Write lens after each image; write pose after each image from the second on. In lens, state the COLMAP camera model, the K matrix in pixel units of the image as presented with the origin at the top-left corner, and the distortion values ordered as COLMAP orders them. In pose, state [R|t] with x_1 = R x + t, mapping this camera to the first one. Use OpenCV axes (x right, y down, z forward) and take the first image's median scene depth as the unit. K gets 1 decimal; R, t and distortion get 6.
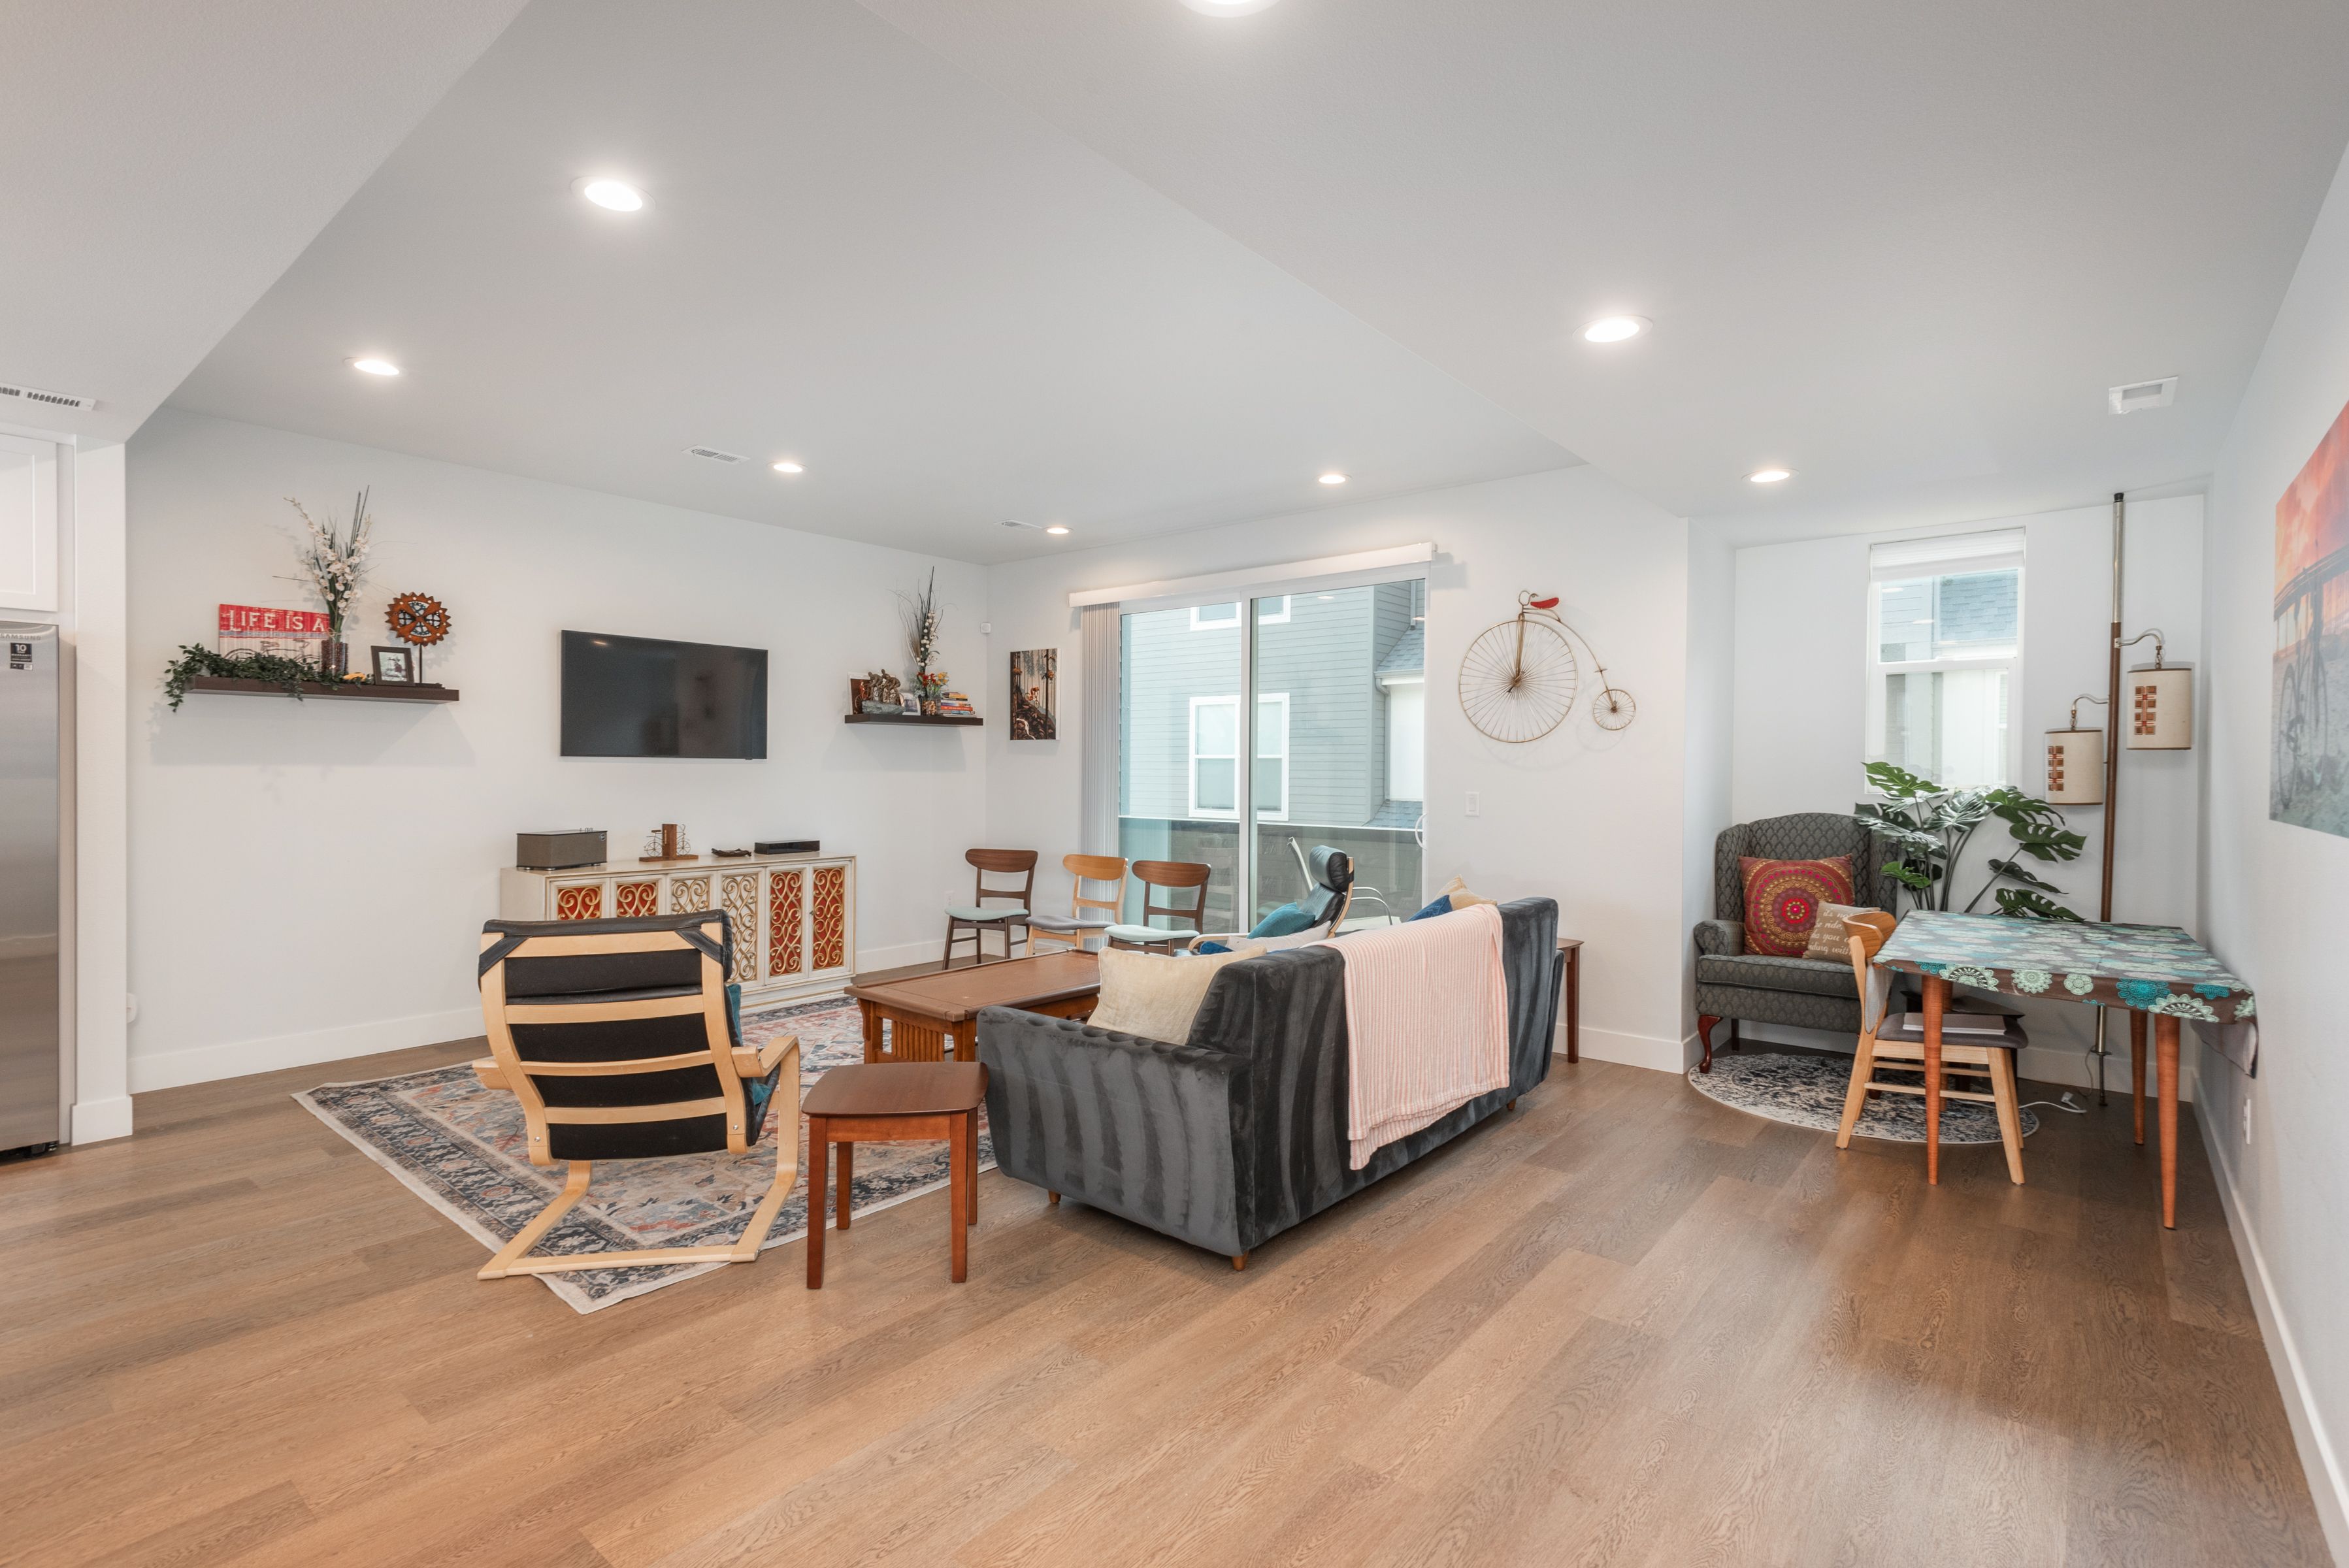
lens RADIAL K [[1085.8, 0, 1167.2], [0, 1085.8, 784.1], [0, 0, 1]] dist [-0.001687, -0.000228]
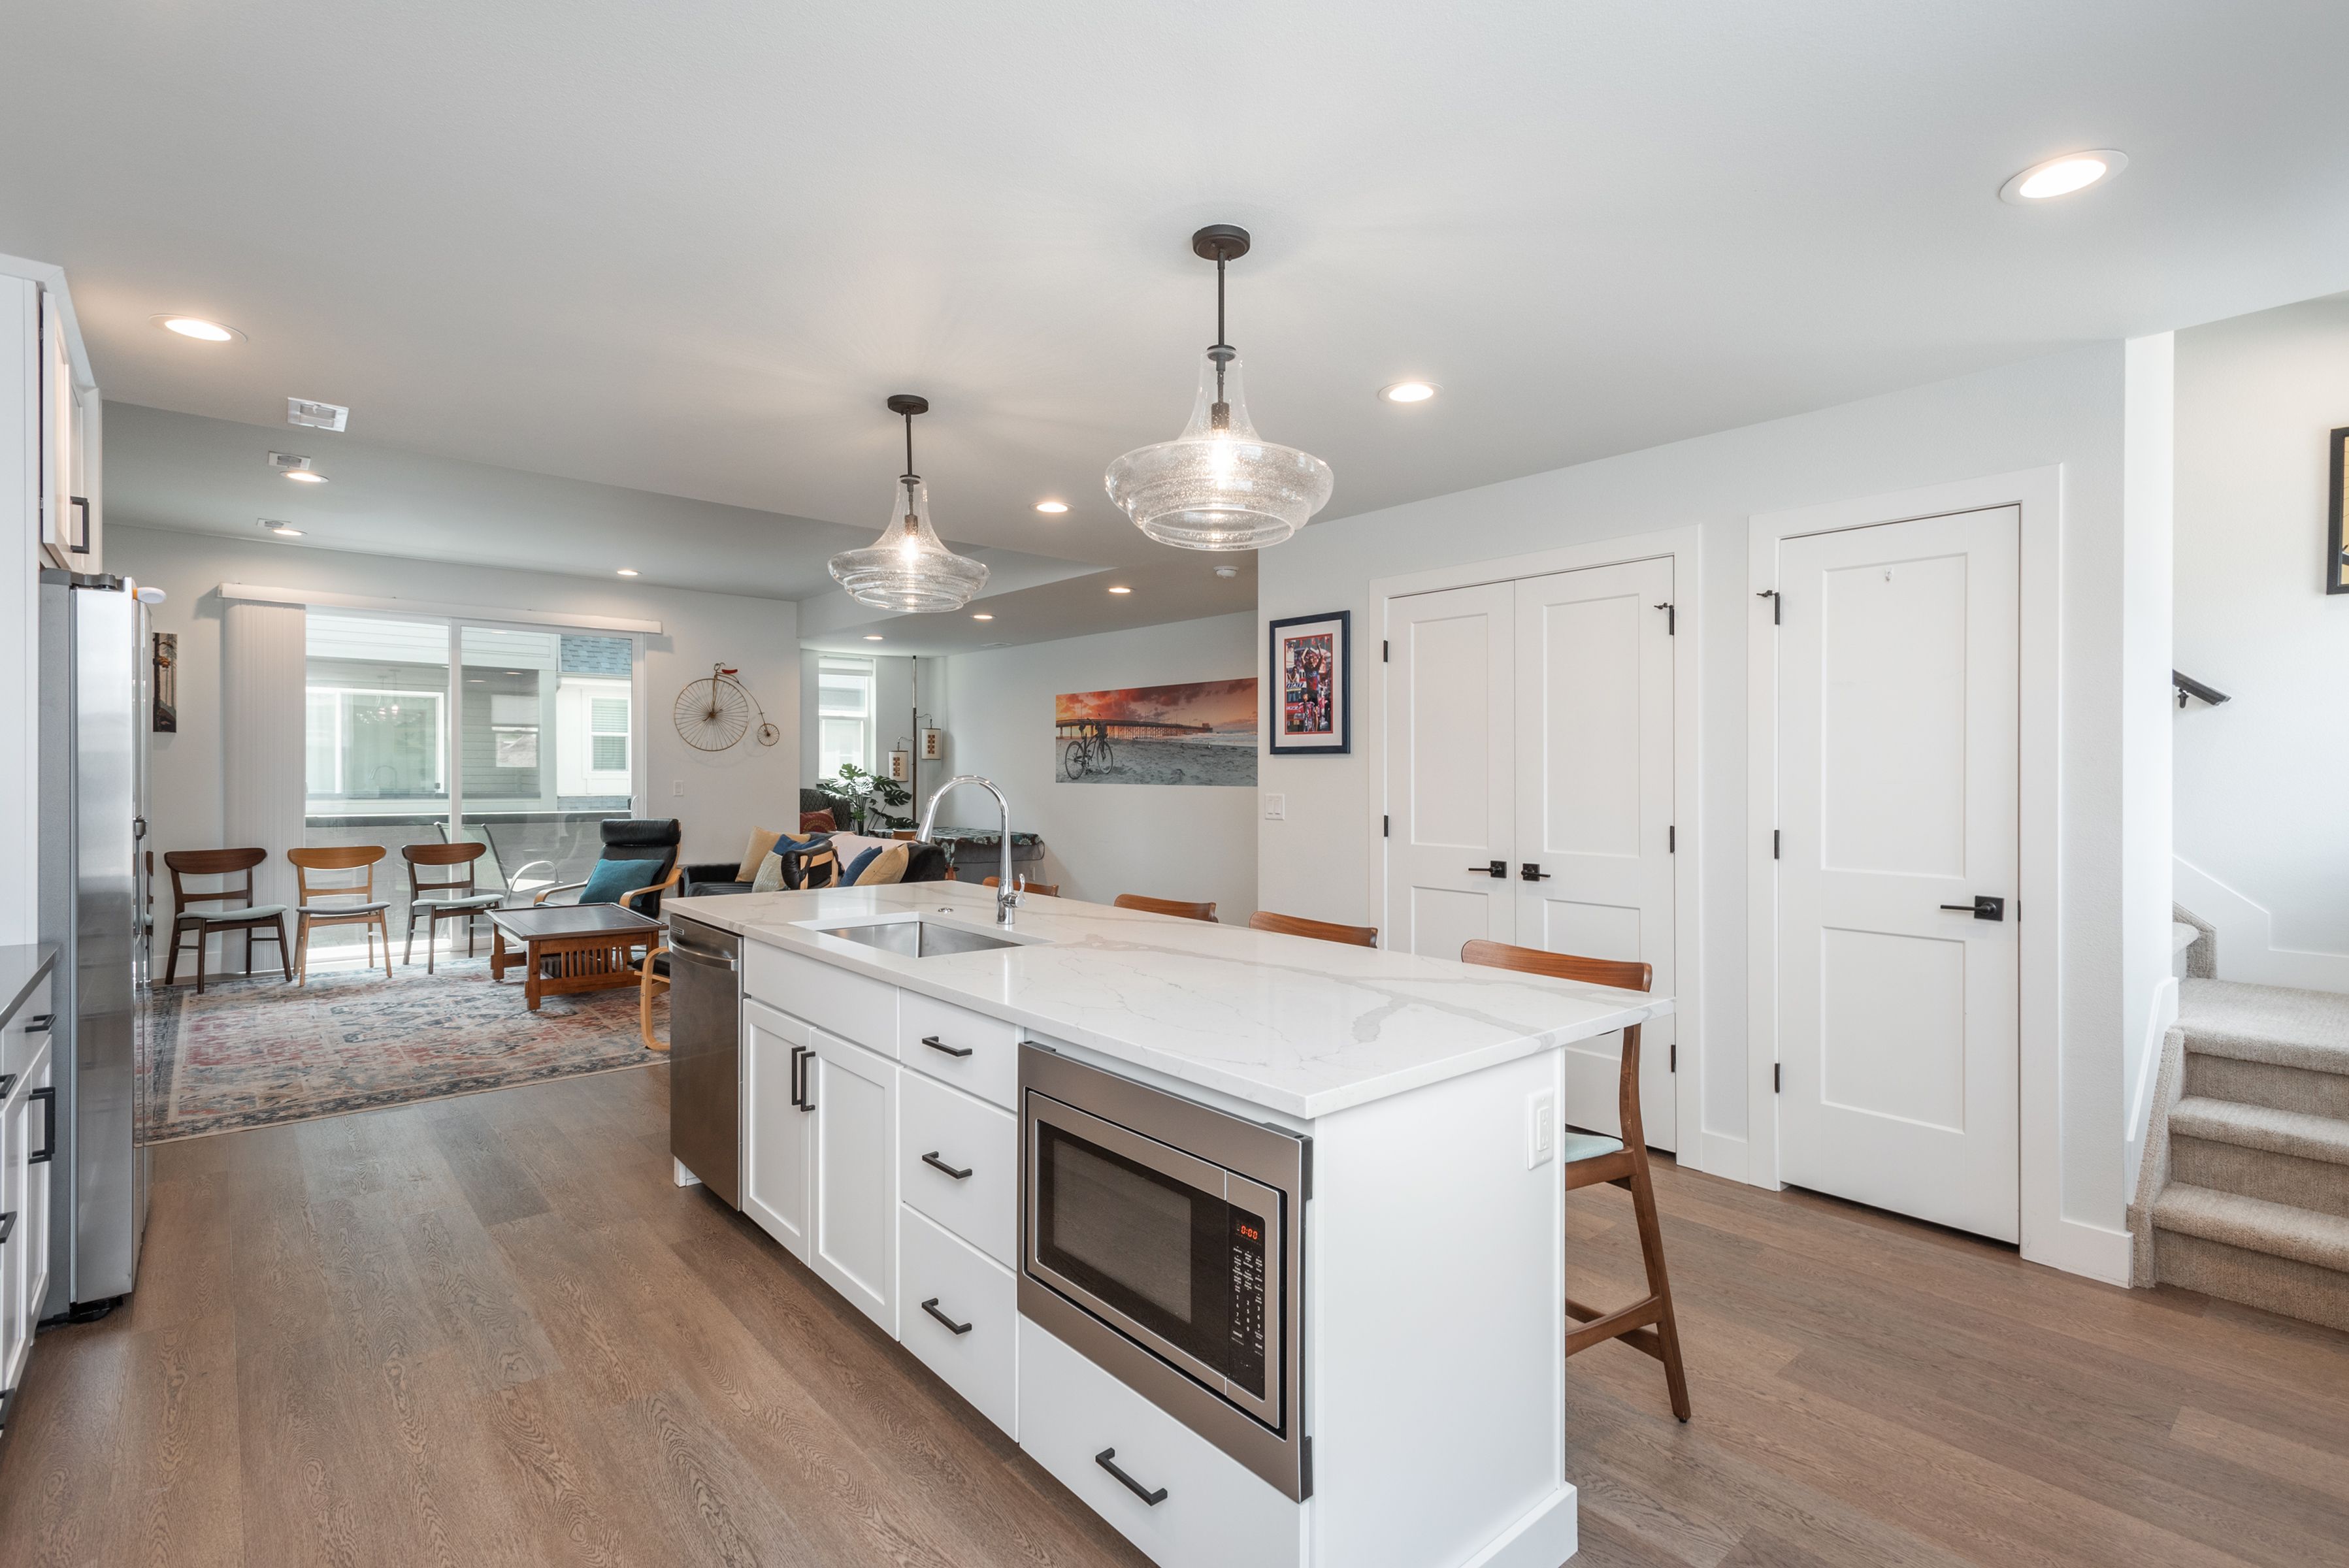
lens RADIAL K [[1094.2, 0, 1180.0], [0, 1094.2, 780.0], [0, 0, 1]] dist [0.012448, -0.000552]
pose [[0.155841, -0.014300, 0.987679, -1.086305], [0.006234, 0.999890, 0.013493, -0.009983], [-0.987762, 0.004055, 0.155913, 0.010642]]
